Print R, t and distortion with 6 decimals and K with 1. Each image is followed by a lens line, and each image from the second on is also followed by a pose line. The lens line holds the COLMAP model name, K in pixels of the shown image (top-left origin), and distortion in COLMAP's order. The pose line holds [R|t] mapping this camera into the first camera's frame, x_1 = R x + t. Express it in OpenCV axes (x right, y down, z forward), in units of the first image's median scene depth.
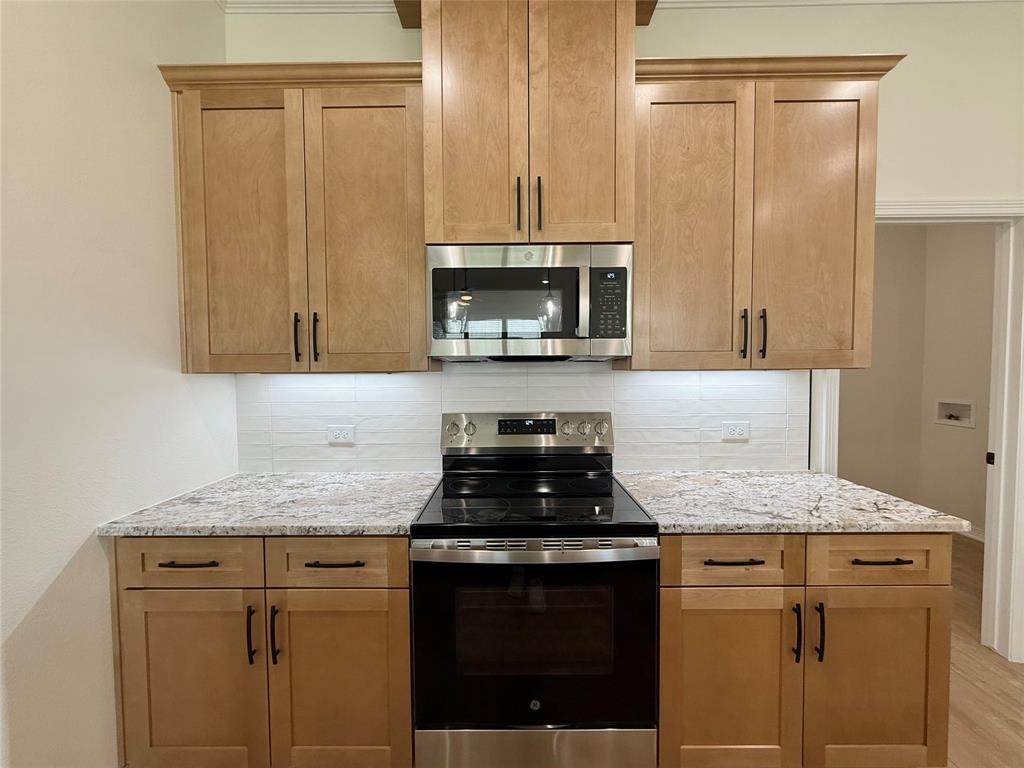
lens RADIAL K [[406.2, 0, 511.0], [0, 406.2, 383.1], [0, 0, 1]] dist [-0.003473, 0.000724]
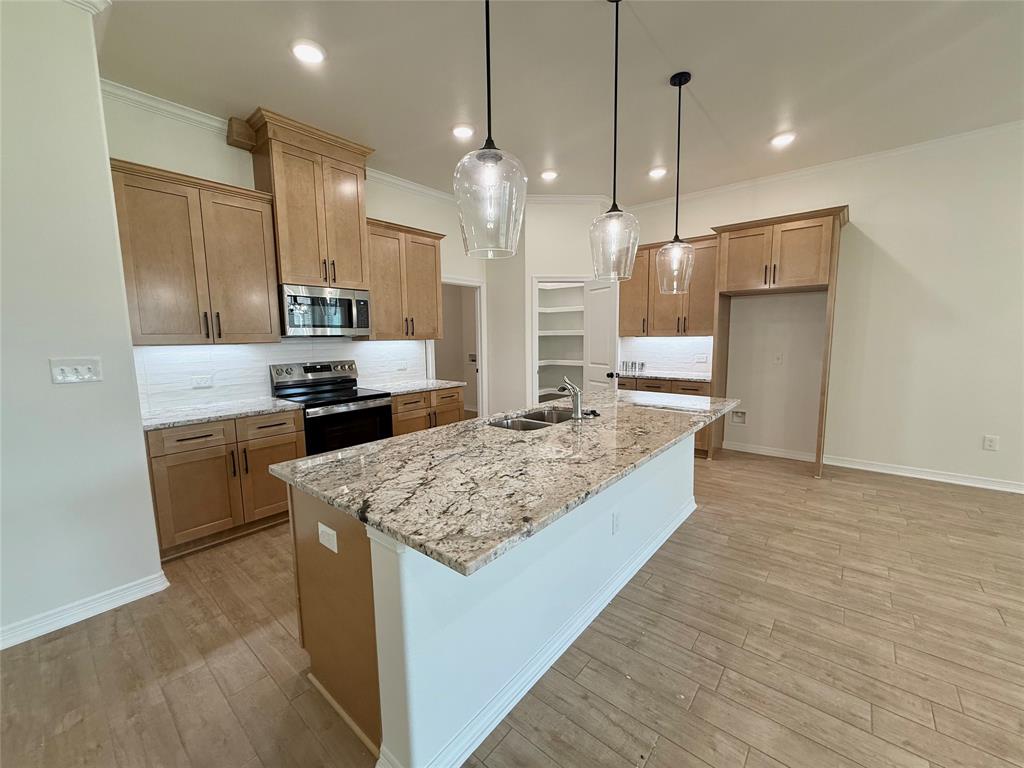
lens RADIAL K [[406.2, 0, 510.8], [0, 406.2, 383.2], [0, 0, 1]] dist [-0.003473, 0.000724]
pose [[0.633679, -0.091202, 0.768201, -1.107052], [0.037521, 0.995481, 0.087235, 0.043634], [-0.772686, -0.026455, 0.634237, -1.276362]]
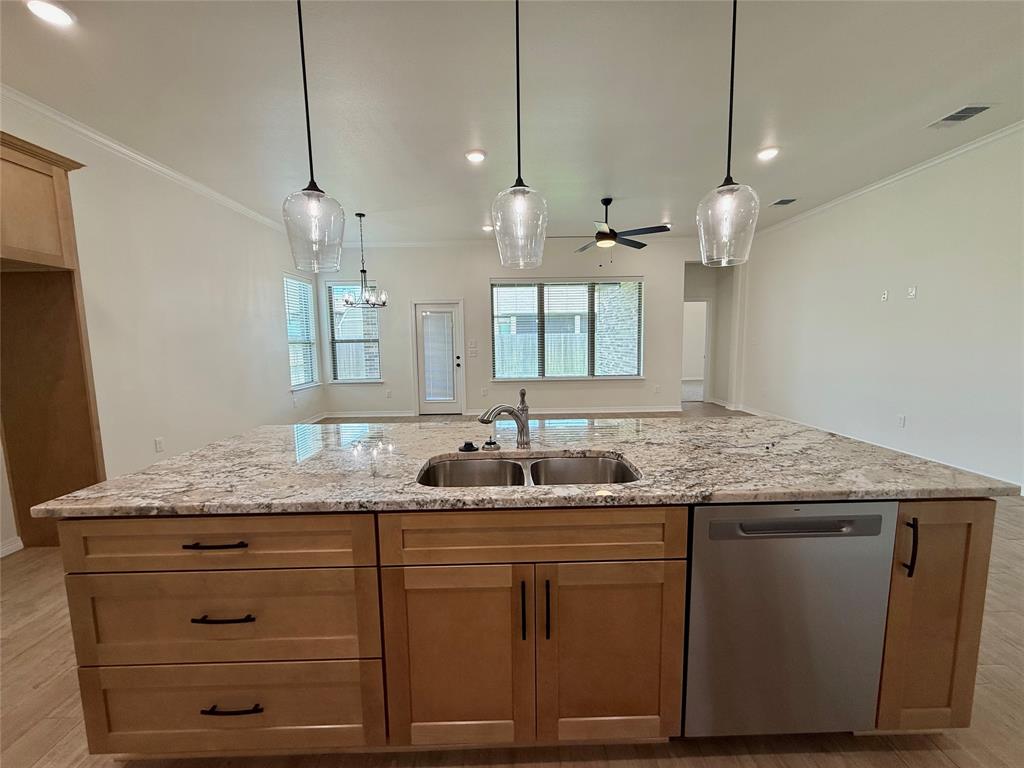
lens RADIAL K [[406.2, 0, 512.7], [0, 406.2, 383.0], [0, 0, 1]] dist [-0.003473, 0.000724]
pose [[-0.999430, 0.024496, -0.023208, 1.232303], [0.020933, 0.989505, 0.142974, -0.035424], [0.026467, 0.142407, -0.989454, 1.881137]]
